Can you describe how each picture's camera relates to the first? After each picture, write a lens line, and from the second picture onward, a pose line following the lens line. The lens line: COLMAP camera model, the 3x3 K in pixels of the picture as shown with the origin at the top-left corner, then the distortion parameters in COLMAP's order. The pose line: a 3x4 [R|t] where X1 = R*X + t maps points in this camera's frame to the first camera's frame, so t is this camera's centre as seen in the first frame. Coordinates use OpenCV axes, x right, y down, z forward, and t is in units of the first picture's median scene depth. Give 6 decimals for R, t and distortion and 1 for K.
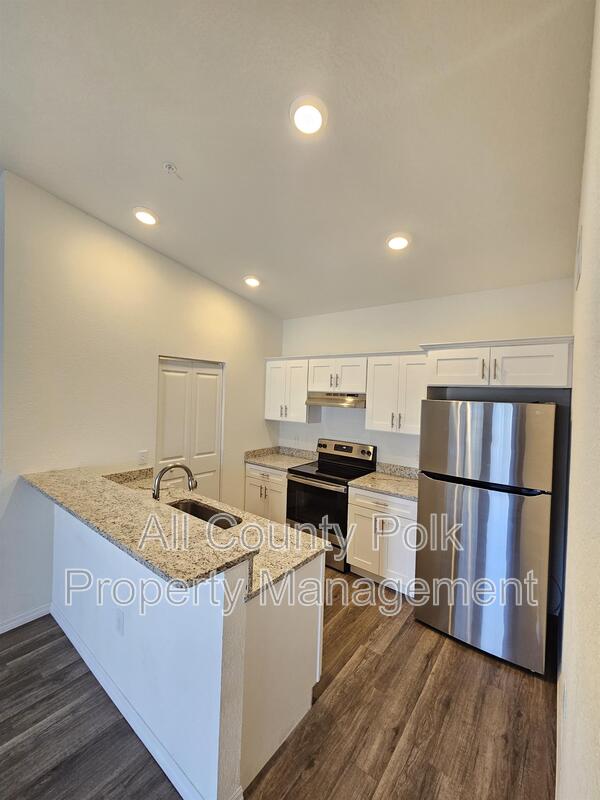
lens RADIAL K [[322.8, 0, 299.4], [0, 322.8, 389.6], [0, 0, 1]] dist [-0.042250, -0.000207]
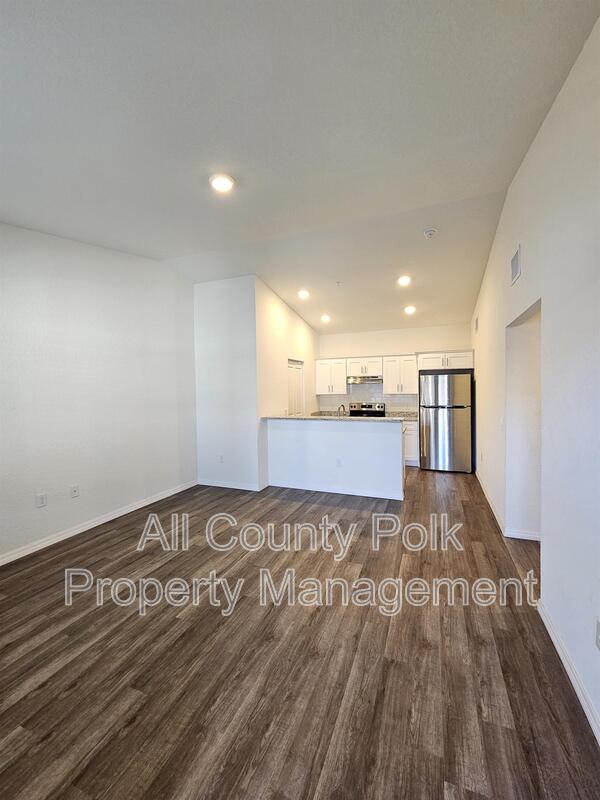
lens RADIAL K [[325.5, 0, 301.4], [0, 325.5, 397.0], [0, 0, 1]] dist [-0.006849, -0.000110]
pose [[0.962320, -0.049015, 0.267464, -0.808210], [0.039614, 0.998397, 0.040437, 0.041367], [-0.269017, -0.028318, 0.962719, -0.790333]]
